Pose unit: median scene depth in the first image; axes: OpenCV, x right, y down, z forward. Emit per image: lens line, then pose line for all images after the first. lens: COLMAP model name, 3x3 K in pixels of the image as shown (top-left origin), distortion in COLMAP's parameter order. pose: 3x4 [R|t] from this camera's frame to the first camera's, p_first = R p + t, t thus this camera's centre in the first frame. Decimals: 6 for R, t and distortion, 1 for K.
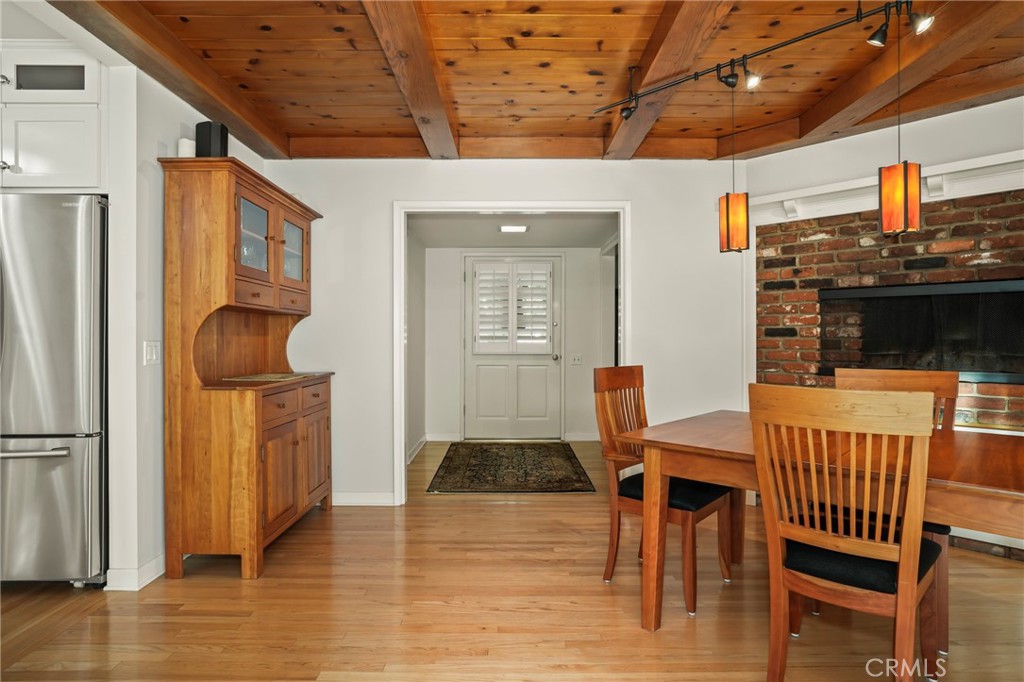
lens RADIAL K [[549.9, 0, 510.9], [0, 549.9, 330.1], [0, 0, 1]] dist [0.000030, 0.001622]
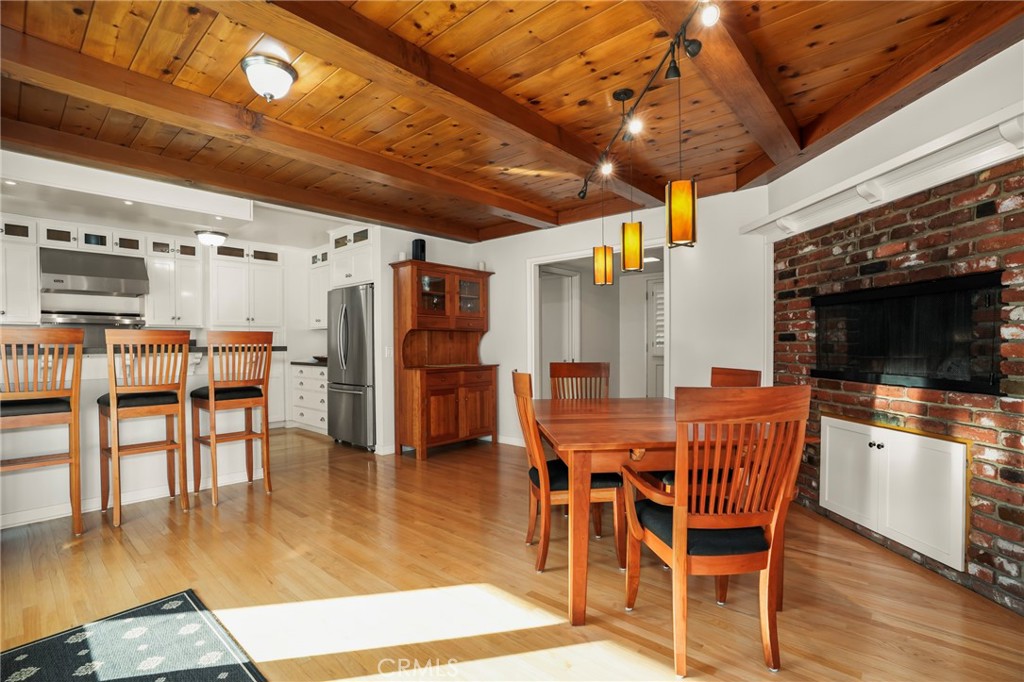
lens RADIAL K [[472.4, 0, 512.0], [0, 472.4, 341.0], [0, 0, 1]] dist [-0.079035, 0.033154]
pose [[0.748372, -0.009111, -0.663217, 0.791332], [0.014443, 0.999892, 0.002561, 0.001179], [0.663122, -0.011495, 0.748423, -0.069737]]
